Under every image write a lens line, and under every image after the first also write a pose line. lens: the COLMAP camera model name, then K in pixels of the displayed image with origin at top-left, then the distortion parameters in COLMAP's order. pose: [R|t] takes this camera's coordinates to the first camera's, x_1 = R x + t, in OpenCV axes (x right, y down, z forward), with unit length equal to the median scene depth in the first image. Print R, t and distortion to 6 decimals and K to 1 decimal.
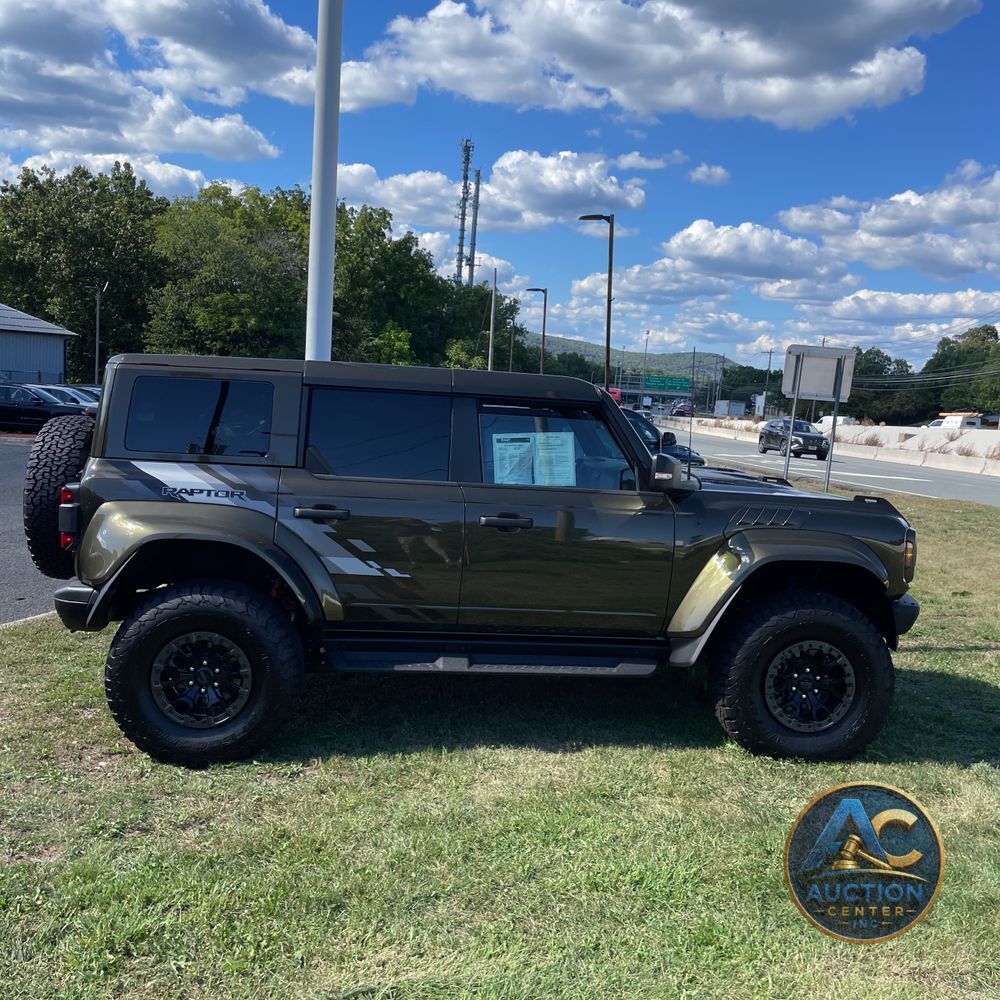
lens RADIAL K [[1029.9, 0, 518.0], [0, 1029.9, 501.2], [0, 0, 1]] dist [0.106320, -0.098565]
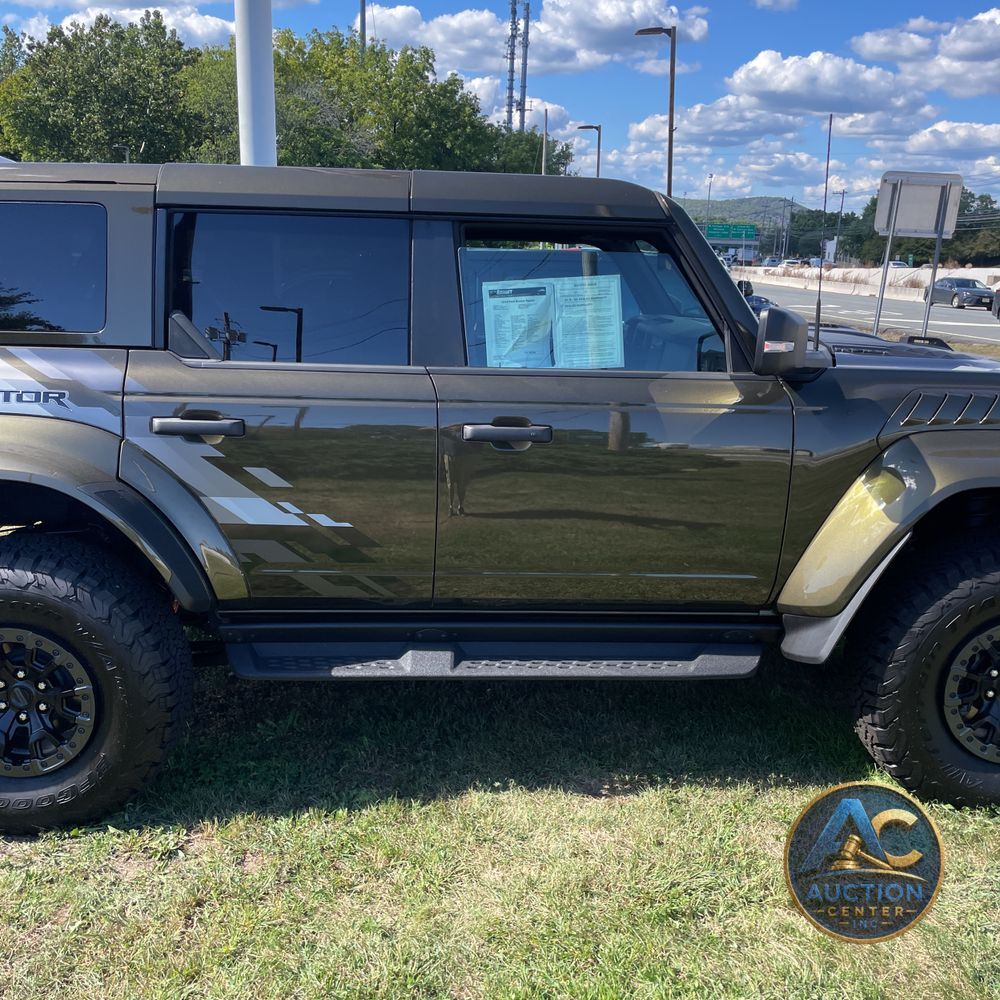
lens RADIAL K [[1023.4, 0, 514.6], [0, 1023.4, 502.3], [0, 0, 1]] dist [0.091506, -0.121171]
pose [[0.997841, -0.018277, -0.063082, 0.002504], [0.026684, 0.990469, 0.135129, -0.001664], [0.060011, -0.136521, 0.988818, 0.034570]]
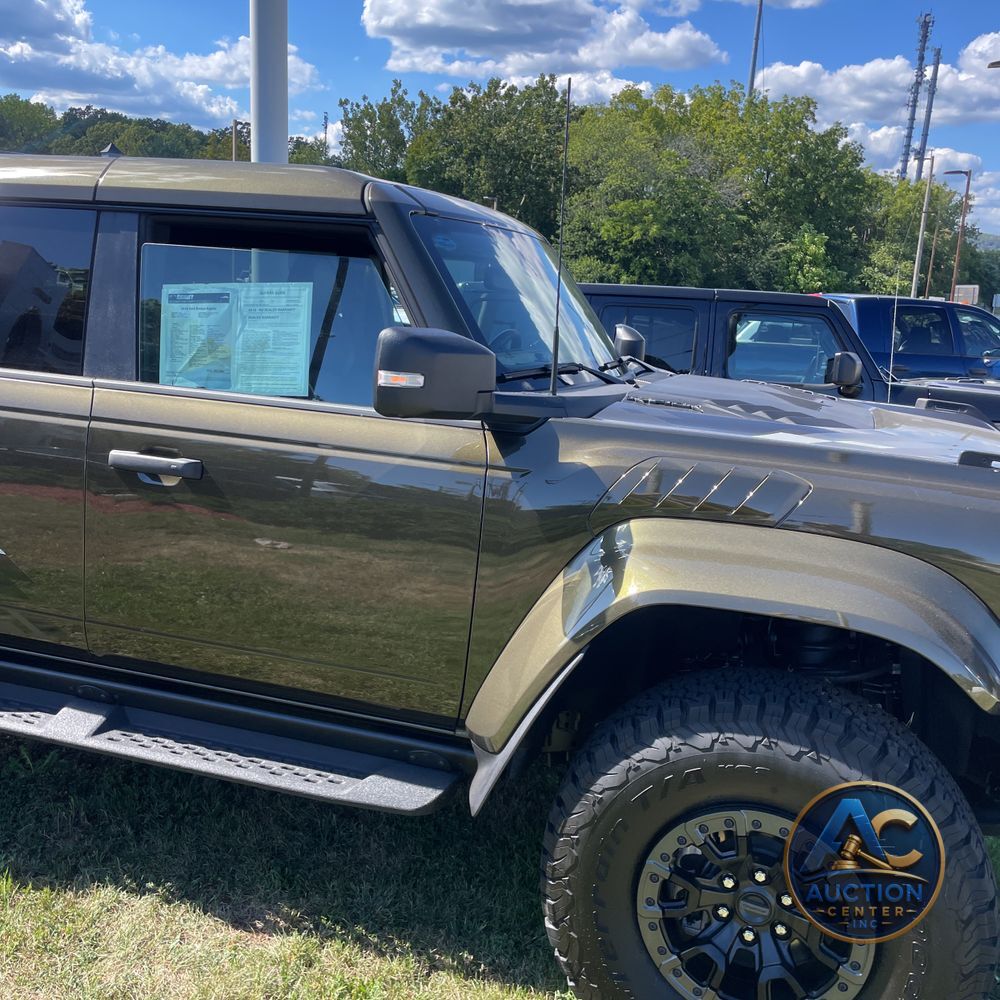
lens RADIAL K [[1023.4, 0, 514.6], [0, 1023.4, 502.3], [0, 0, 1]] dist [0.091506, -0.121171]
pose [[0.914573, 0.079464, -0.396536, 0.029244], [-0.046454, 0.994658, 0.092185, -0.001238], [0.401743, -0.065889, 0.913379, 0.052119]]
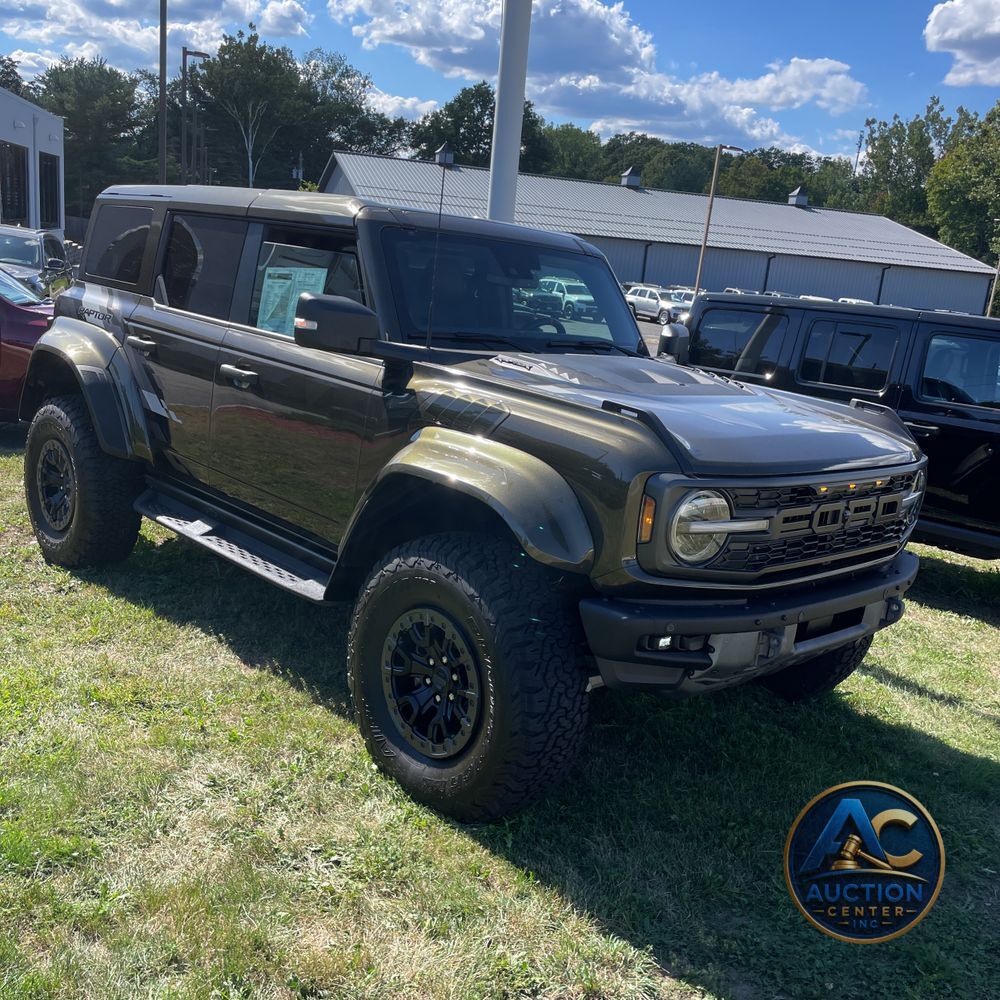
lens RADIAL K [[1023.4, 0, 514.6], [0, 1023.4, 502.3], [0, 0, 1]] dist [0.091506, -0.121171]
pose [[0.624918, 0.187957, -0.757726, 0.064961], [-0.149293, 0.981445, 0.120326, -0.000880], [0.766282, 0.037929, 0.641383, 0.054687]]
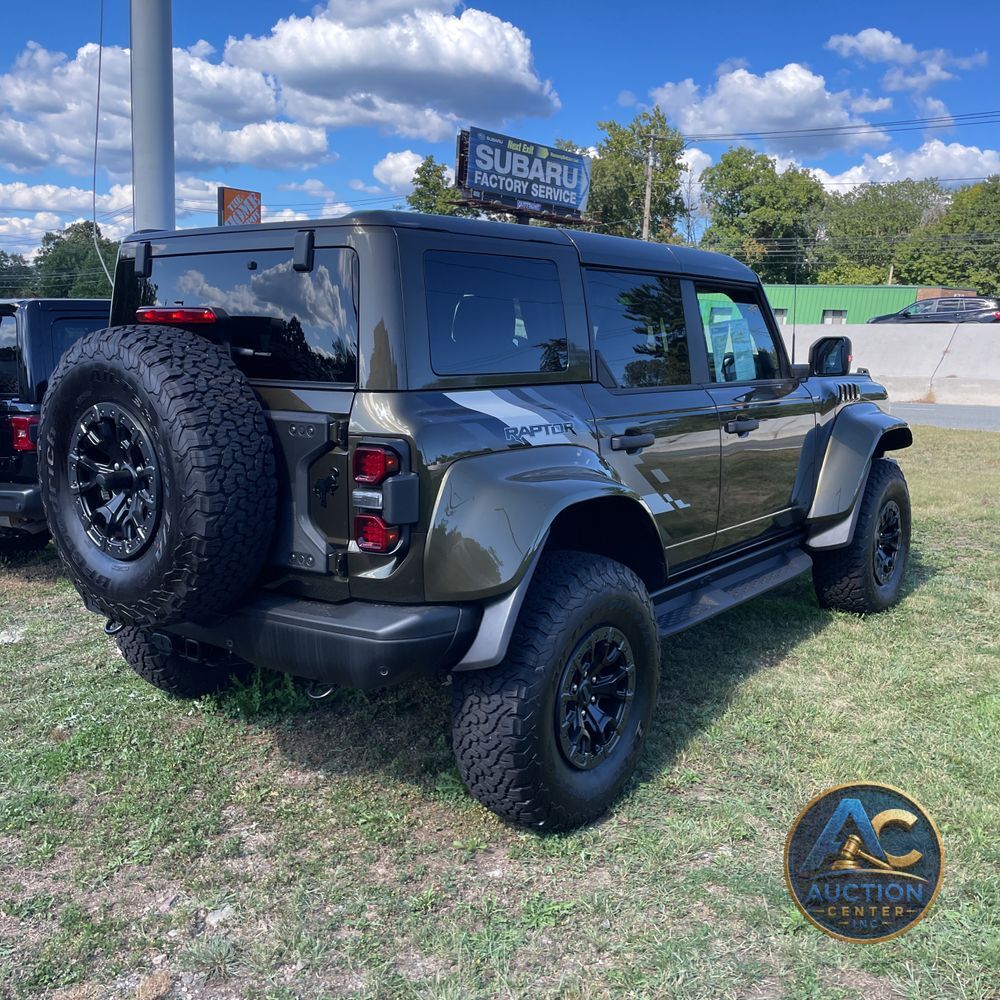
lens RADIAL K [[1009.8, 0, 503.1], [0, 1009.8, 524.0], [0, 0, 1]] dist [0.111815, -0.138504]
pose [[0.682808, -0.179569, 0.708186, -0.064954], [0.094056, 0.982864, 0.158531, -0.004428], [-0.724518, -0.041637, 0.687997, 0.047170]]
